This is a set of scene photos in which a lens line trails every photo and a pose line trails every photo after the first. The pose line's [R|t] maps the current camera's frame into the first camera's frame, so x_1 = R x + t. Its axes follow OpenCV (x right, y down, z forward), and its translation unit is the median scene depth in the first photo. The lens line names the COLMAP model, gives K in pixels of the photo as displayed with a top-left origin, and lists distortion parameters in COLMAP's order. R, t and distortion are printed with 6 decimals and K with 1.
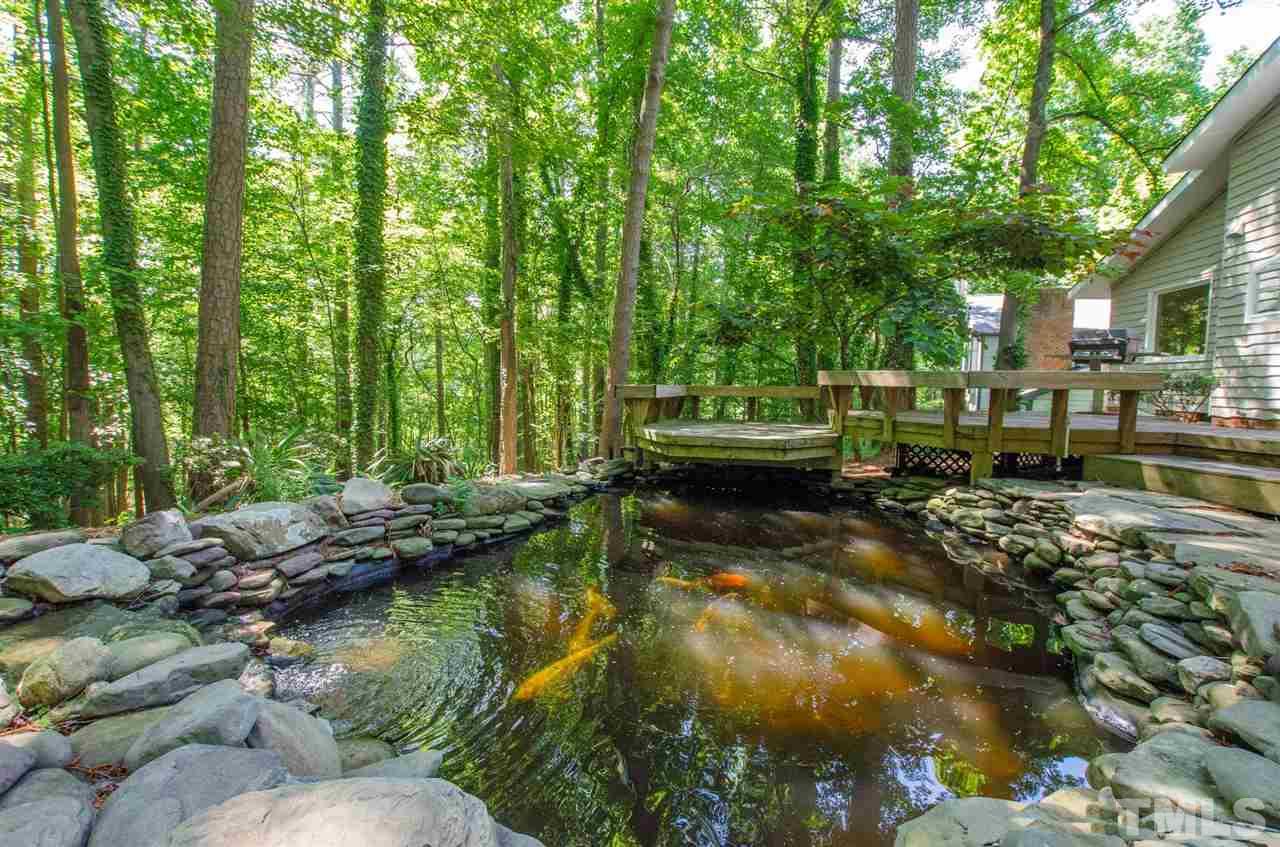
lens RADIAL K [[563.4, 0, 644.4], [0, 563.4, 424.9], [0, 0, 1]] dist [-0.037576, 0.007844]
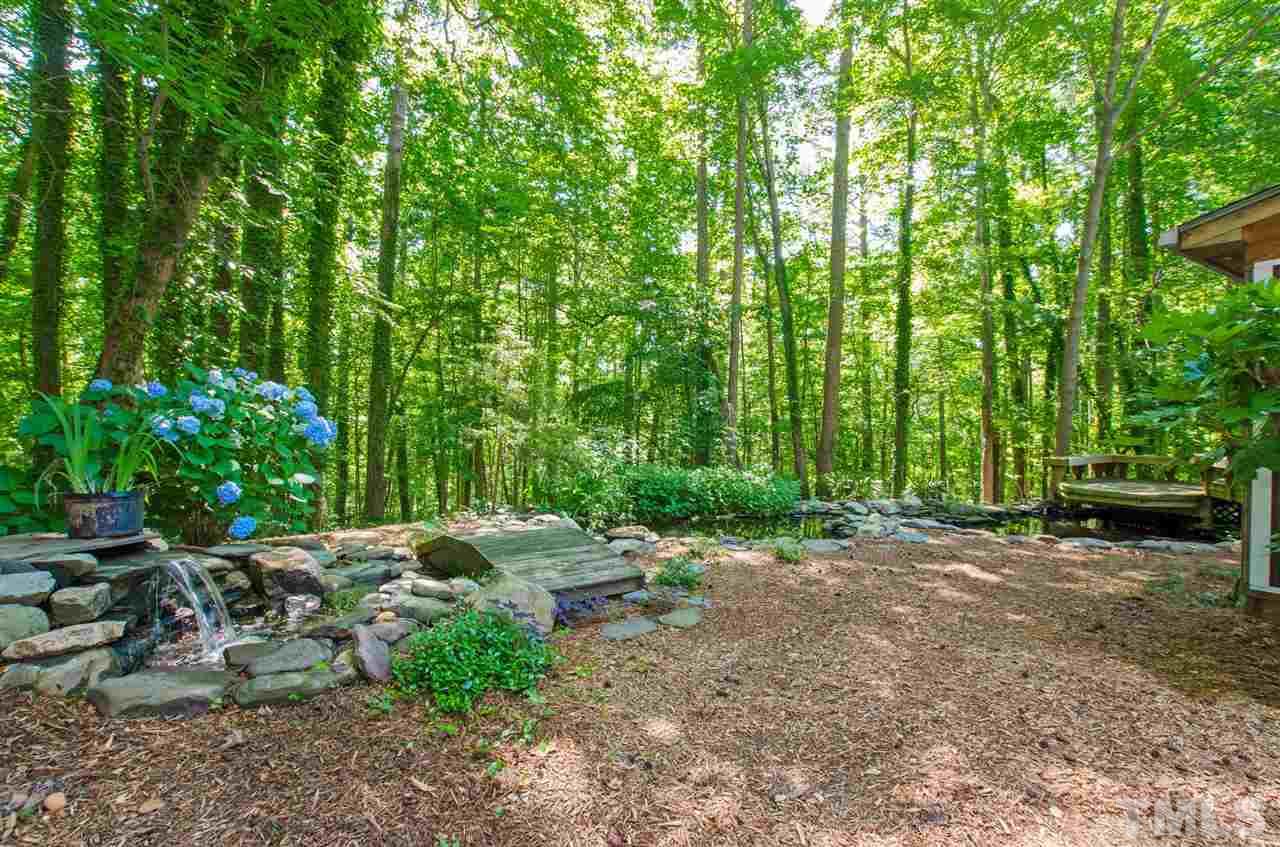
lens RADIAL K [[563.4, 0, 644.4], [0, 563.4, 424.9], [0, 0, 1]] dist [-0.037576, 0.007844]
pose [[0.666746, -0.011793, -0.745192, 0.359432], [-0.033387, 0.998398, -0.045673, -0.044765], [0.744537, 0.055332, 0.665284, -0.967407]]
